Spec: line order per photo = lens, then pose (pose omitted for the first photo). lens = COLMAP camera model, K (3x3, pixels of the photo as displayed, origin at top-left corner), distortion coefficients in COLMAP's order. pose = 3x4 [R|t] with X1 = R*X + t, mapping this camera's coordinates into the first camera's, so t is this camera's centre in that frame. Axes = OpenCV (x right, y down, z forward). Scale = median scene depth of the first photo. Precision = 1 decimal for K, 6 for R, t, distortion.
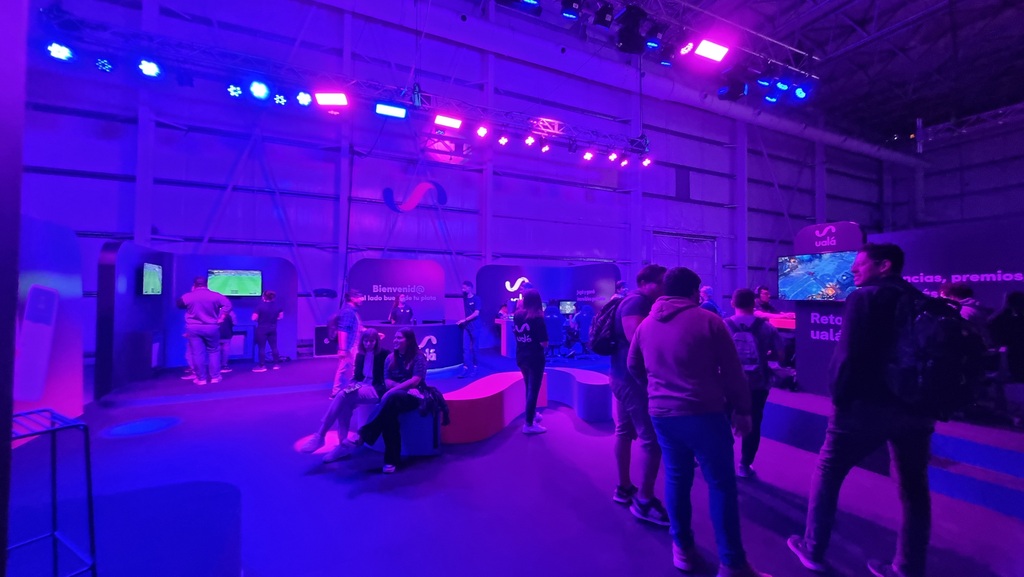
lens RADIAL K [[403.4, 0, 510.1], [0, 403.4, 282.2], [0, 0, 1]] dist [-0.000002, 0.000328]
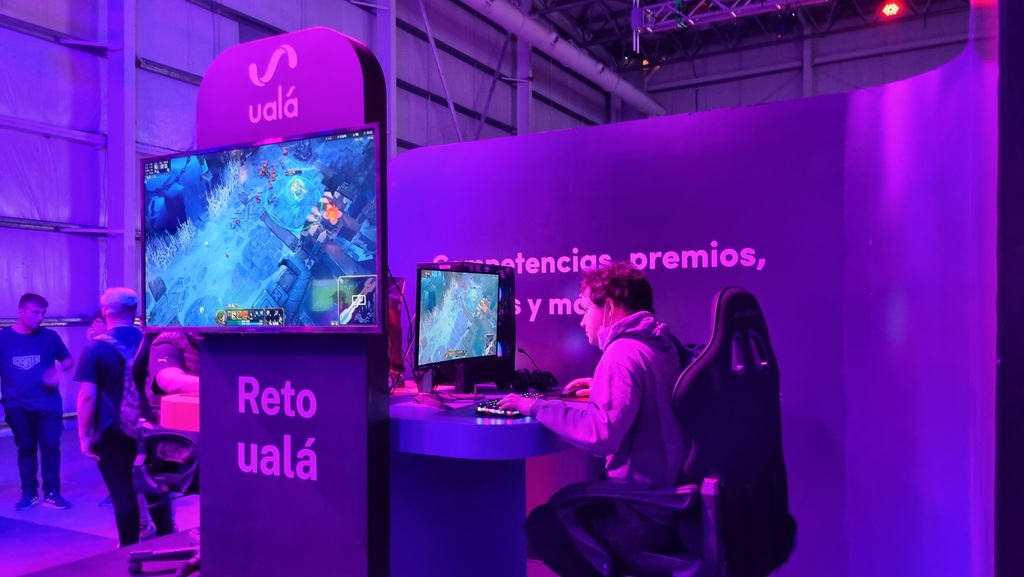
lens RADIAL K [[779.2, 0, 512.5], [0, 779.2, 294.2], [0, 0, 1]] dist [0.044450, 0.001119]
pose [[0.823872, 0.006744, 0.566735, 0.610644], [-0.007751, 0.999970, -0.000631, 0.021841], [-0.566722, -0.003873, 0.823900, 0.479927]]
